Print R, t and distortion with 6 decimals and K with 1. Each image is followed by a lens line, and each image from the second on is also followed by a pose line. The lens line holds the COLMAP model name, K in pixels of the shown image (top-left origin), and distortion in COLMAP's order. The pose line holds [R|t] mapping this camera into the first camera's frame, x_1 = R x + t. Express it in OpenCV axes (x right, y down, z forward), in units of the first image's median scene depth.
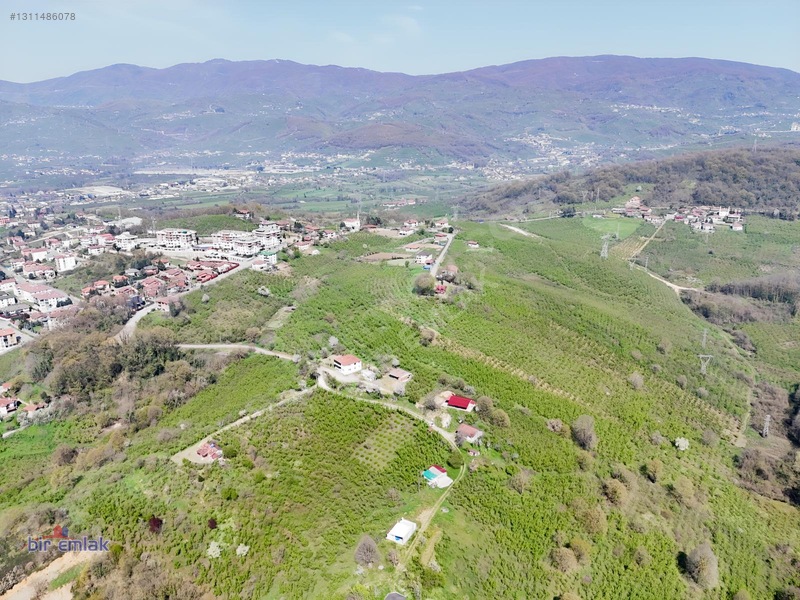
lens RADIAL K [[586.2, 0, 399.6], [0, 586.2, 301.2], [0, 0, 1]] dist [0.080095, -0.072787]
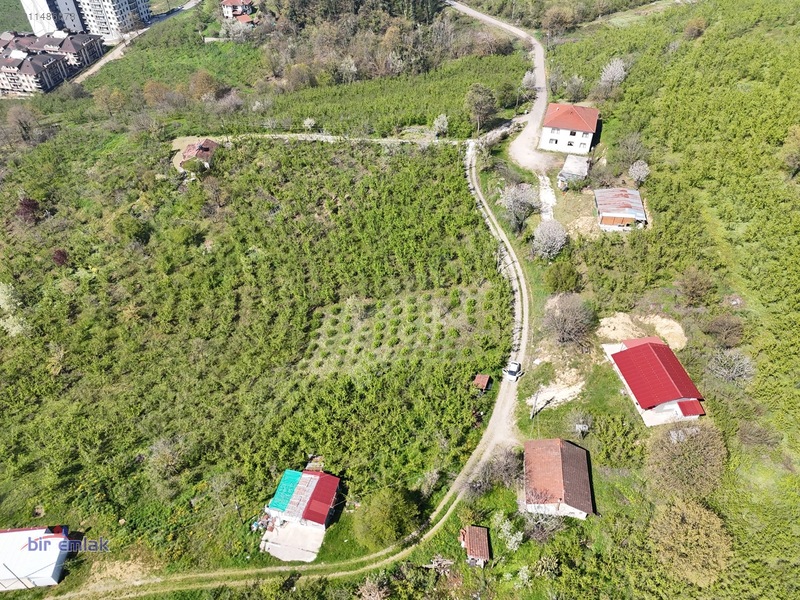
lens RADIAL K [[586.2, 0, 399.8], [0, 586.2, 296.7], [0, 0, 1]] dist [0.080095, -0.072787]
pose [[0.561314, 0.565891, -0.603899, 0.077911], [-0.250898, 0.811713, 0.527421, 0.006105], [0.788655, -0.144532, 0.597607, 0.302509]]
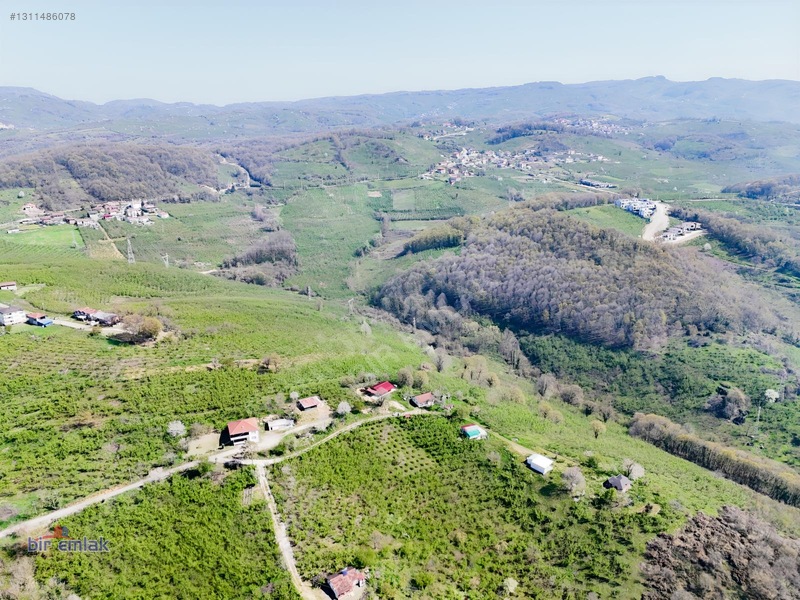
lens RADIAL K [[586.2, 0, 400.5], [0, 586.2, 299.9], [0, 0, 1]] dist [0.080095, -0.072787]
pose [[0.303771, -0.293540, 0.906398, -0.326803], [0.289453, 0.934820, 0.205737, -0.075128], [-0.907712, 0.199862, 0.368937, 0.229801]]
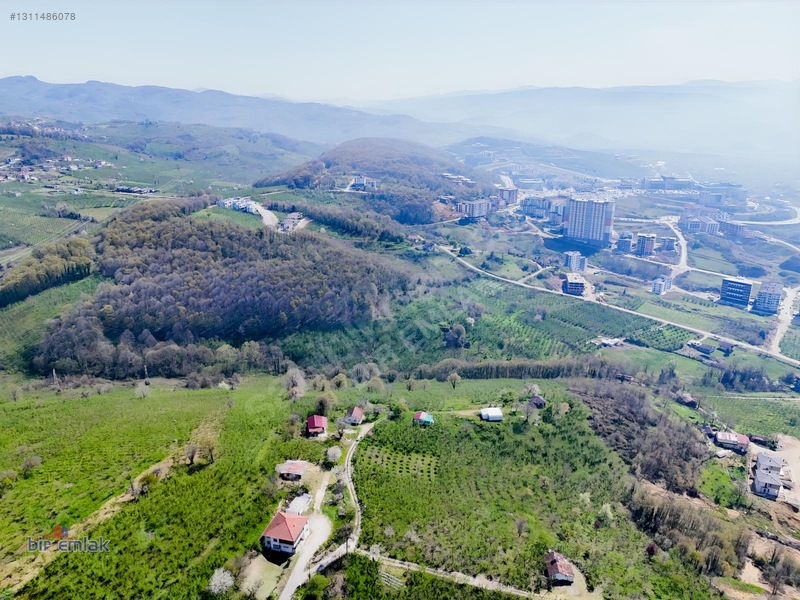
lens RADIAL K [[586.2, 0, 398.8], [0, 586.2, 300.4], [0, 0, 1]] dist [0.080095, -0.072787]
pose [[-0.589452, -0.245762, 0.769512, -0.264926], [0.244507, 0.853632, 0.459922, -0.161210], [-0.769911, 0.459253, -0.443084, 0.507716]]
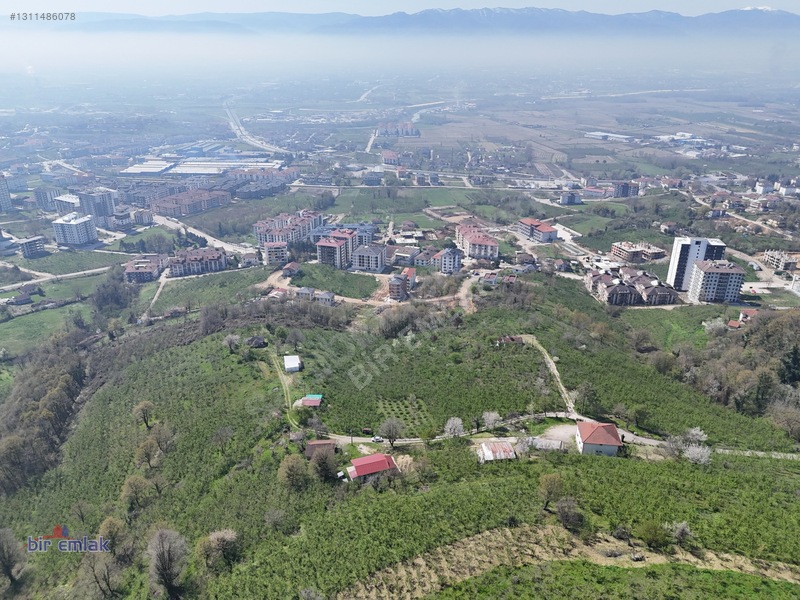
lens RADIAL K [[586.2, 0, 402.2], [0, 586.2, 304.6], [0, 0, 1]] dist [0.080095, -0.072787]
pose [[-0.701631, 0.286561, -0.652378, 0.181315], [-0.216601, 0.786463, 0.578412, -0.136823], [0.678821, 0.547137, -0.489737, 0.512909]]
